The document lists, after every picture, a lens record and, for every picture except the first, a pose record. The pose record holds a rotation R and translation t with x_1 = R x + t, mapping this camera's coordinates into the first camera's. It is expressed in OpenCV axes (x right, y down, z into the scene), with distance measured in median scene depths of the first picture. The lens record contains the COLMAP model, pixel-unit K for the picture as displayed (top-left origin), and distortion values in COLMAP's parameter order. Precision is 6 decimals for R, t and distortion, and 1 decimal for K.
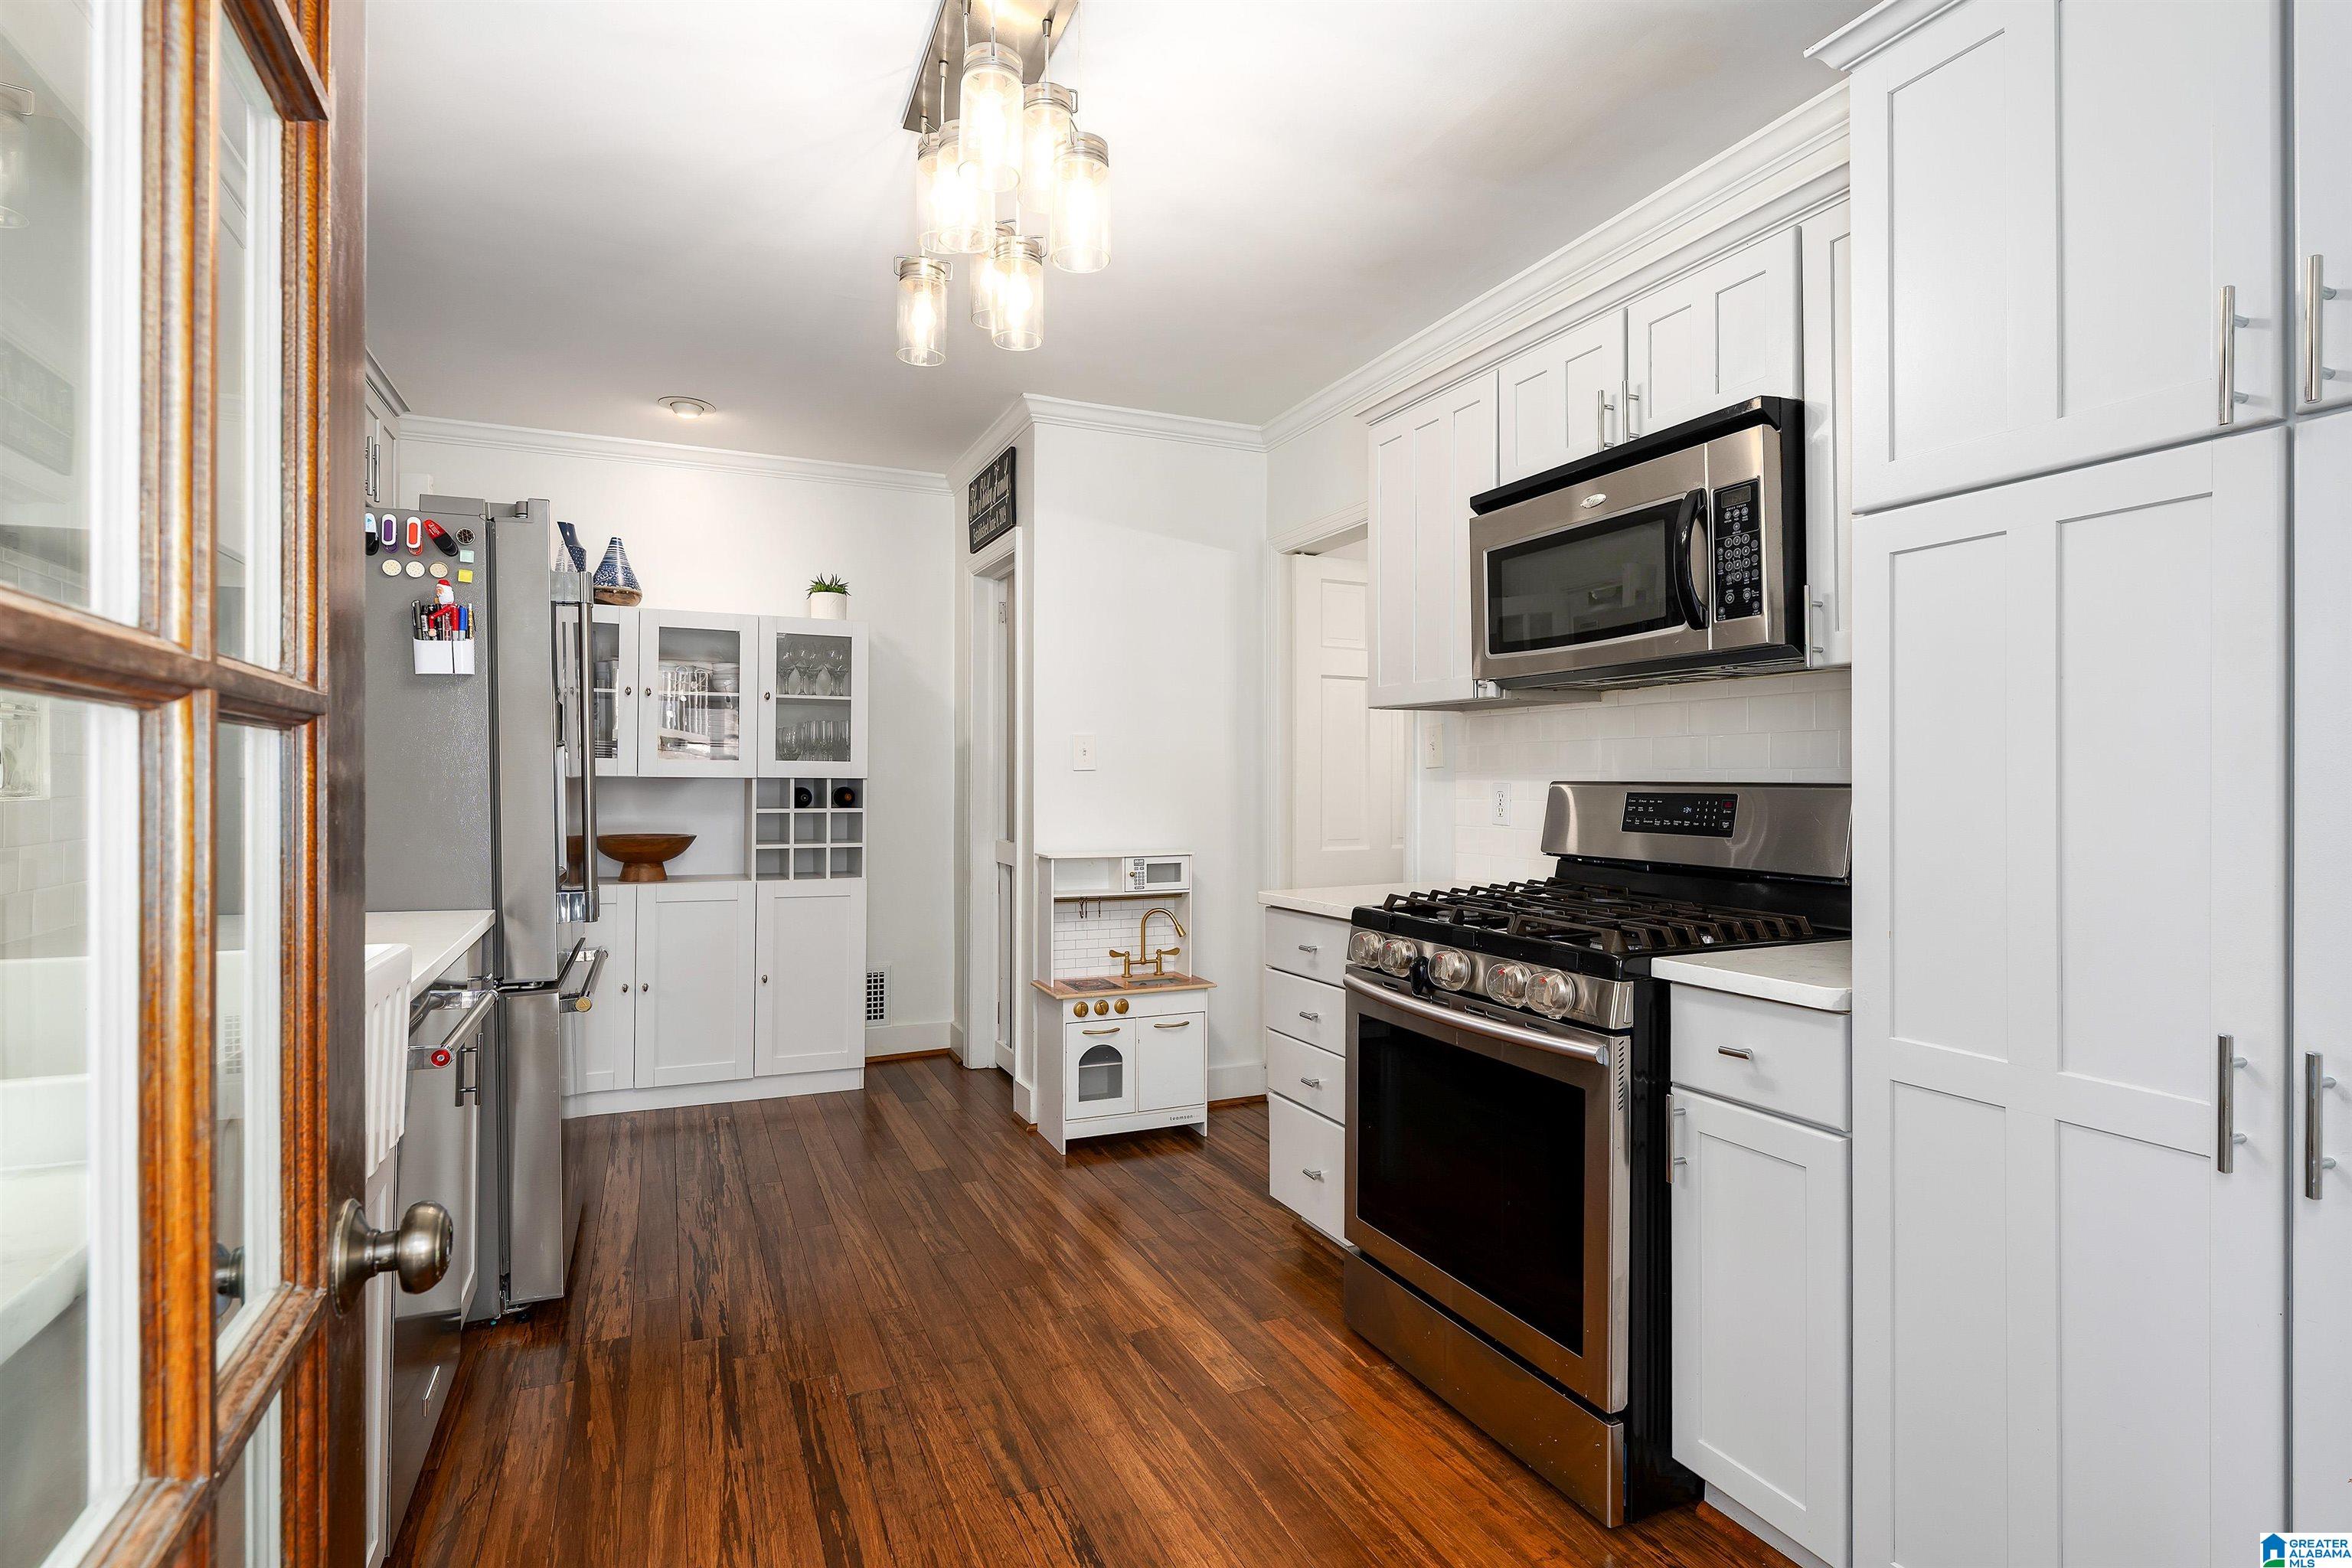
lens RADIAL K [[1181.7, 0, 1183.1], [0, 1181.7, 778.1], [0, 0, 1]] dist [-0.002836, -0.000092]
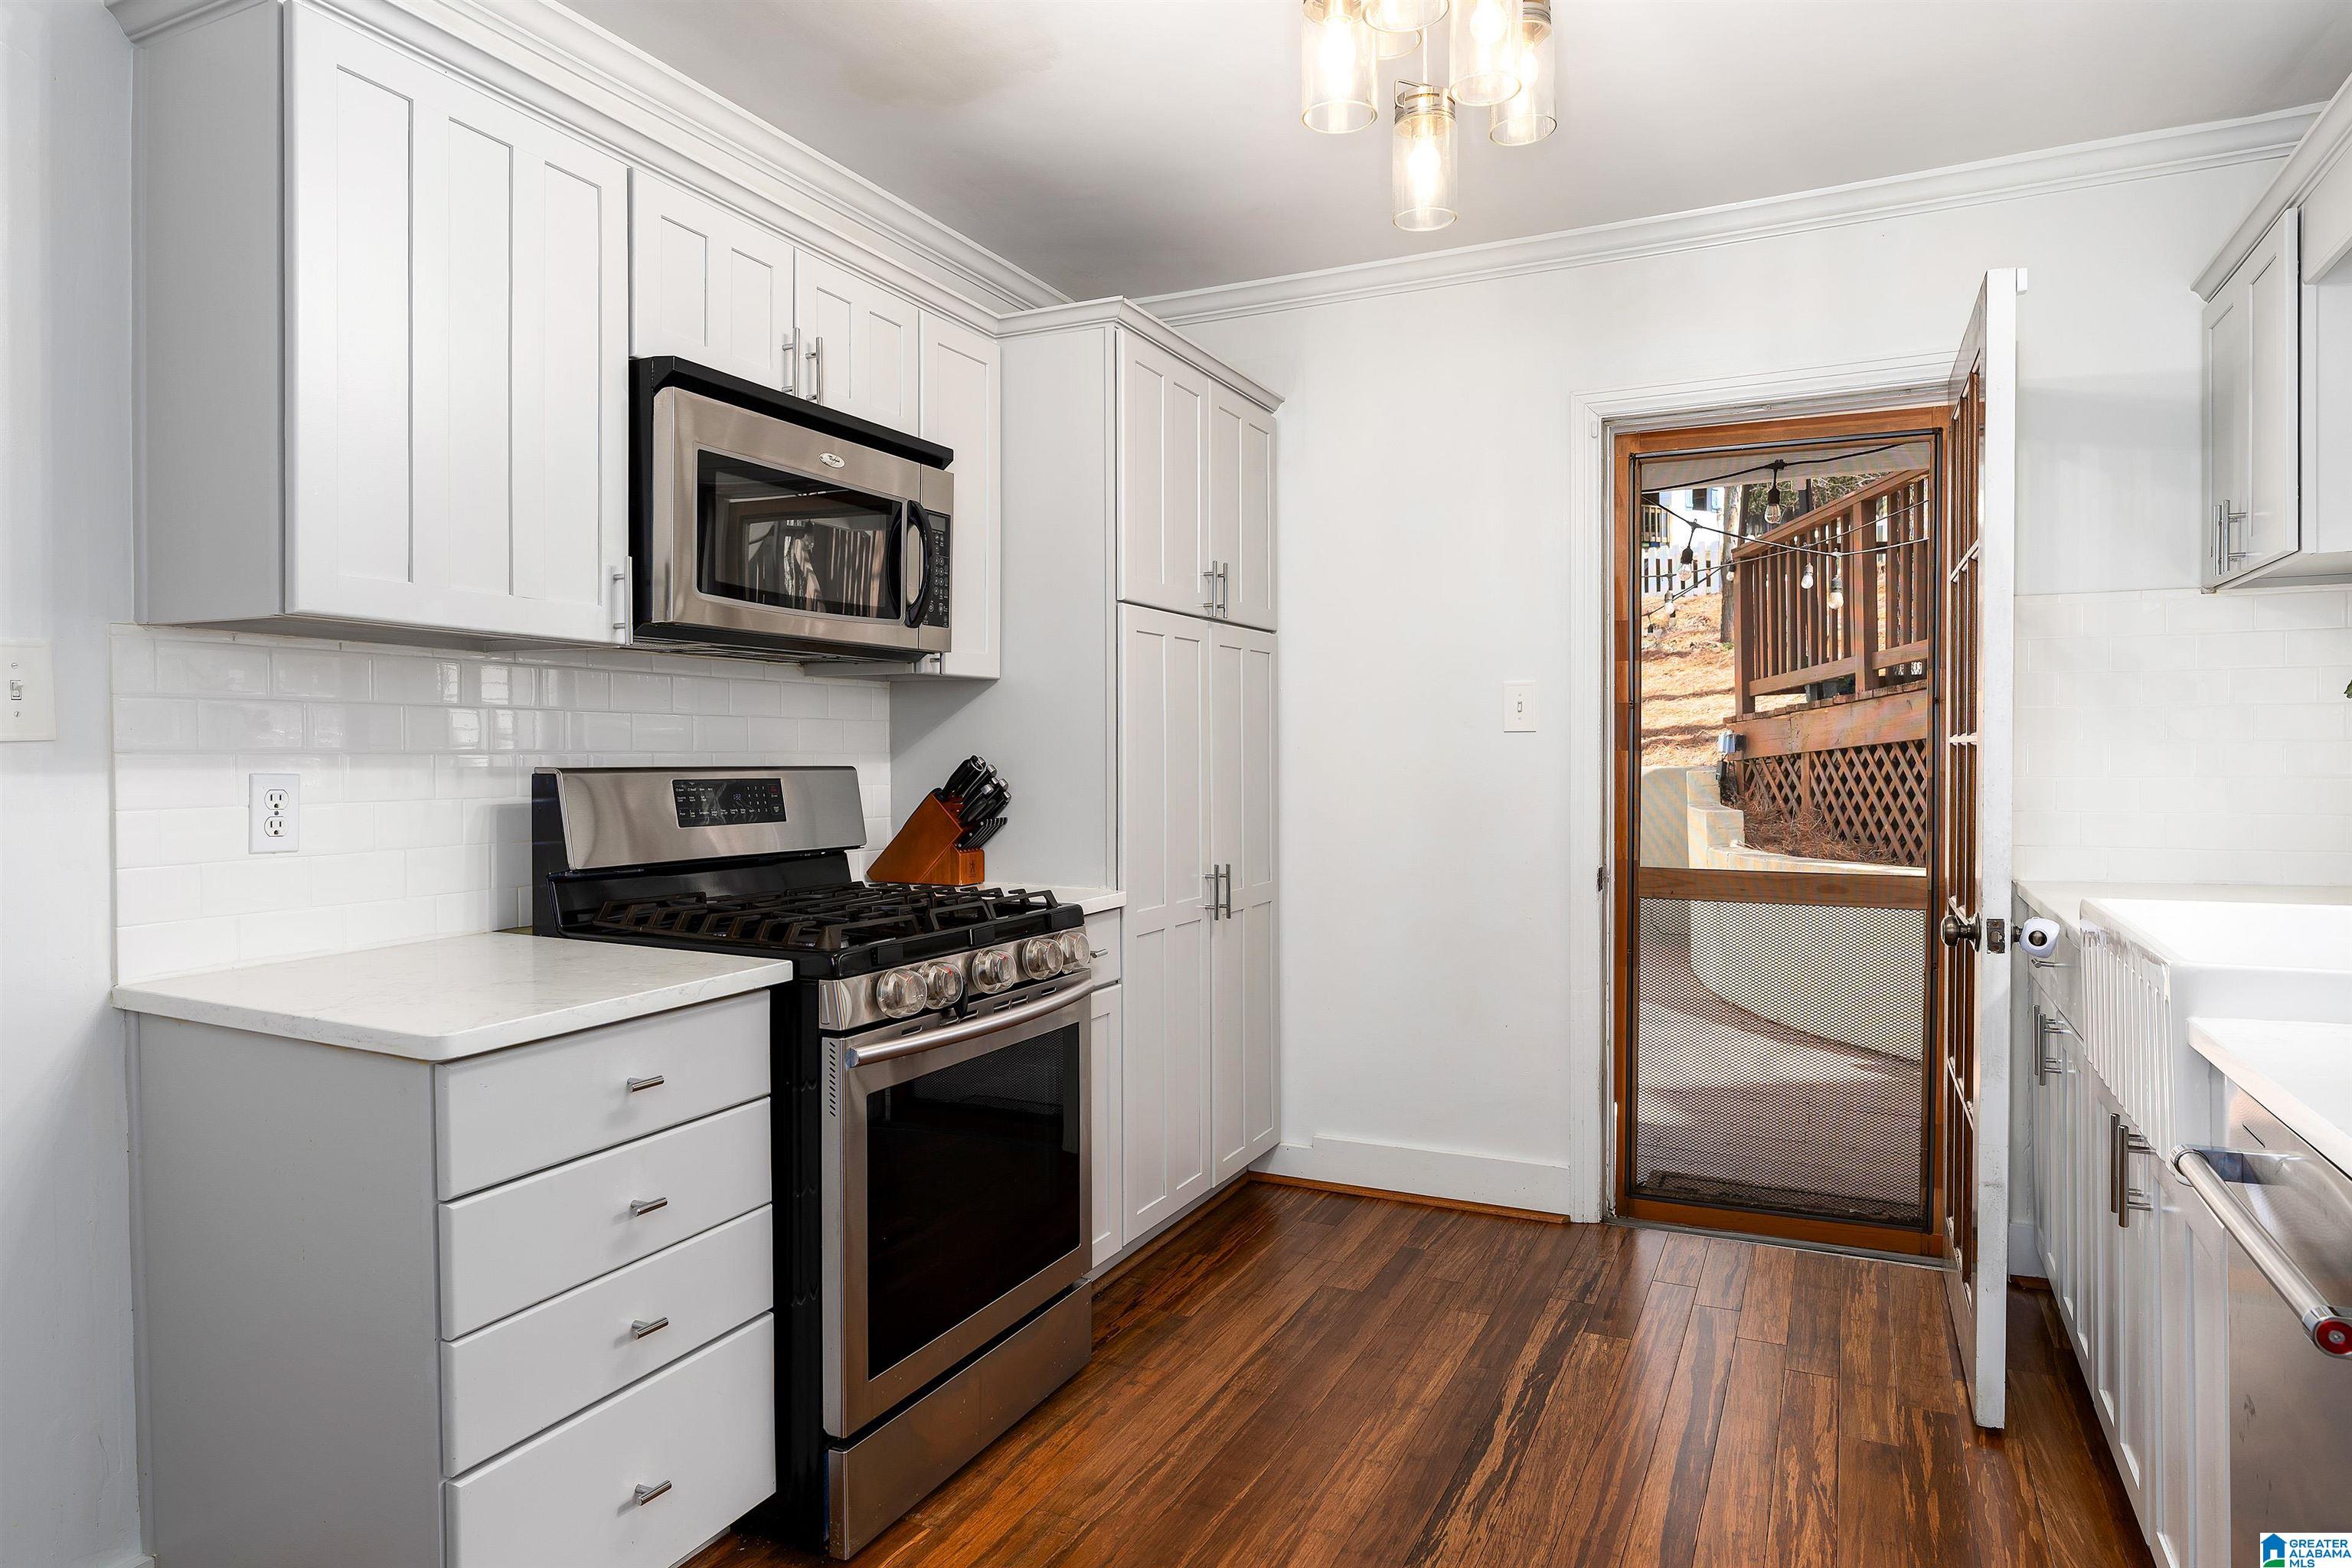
lens RADIAL K [[1395.7, 0, 1178.7], [0, 1395.7, 778.8], [0, 0, 1]] dist [0.006064, 0.000616]
pose [[-0.650734, -0.014246, 0.759172, -0.649435], [-0.005294, 0.999885, 0.014226, -0.004768], [-0.759287, 0.005239, -0.650735, 1.499640]]
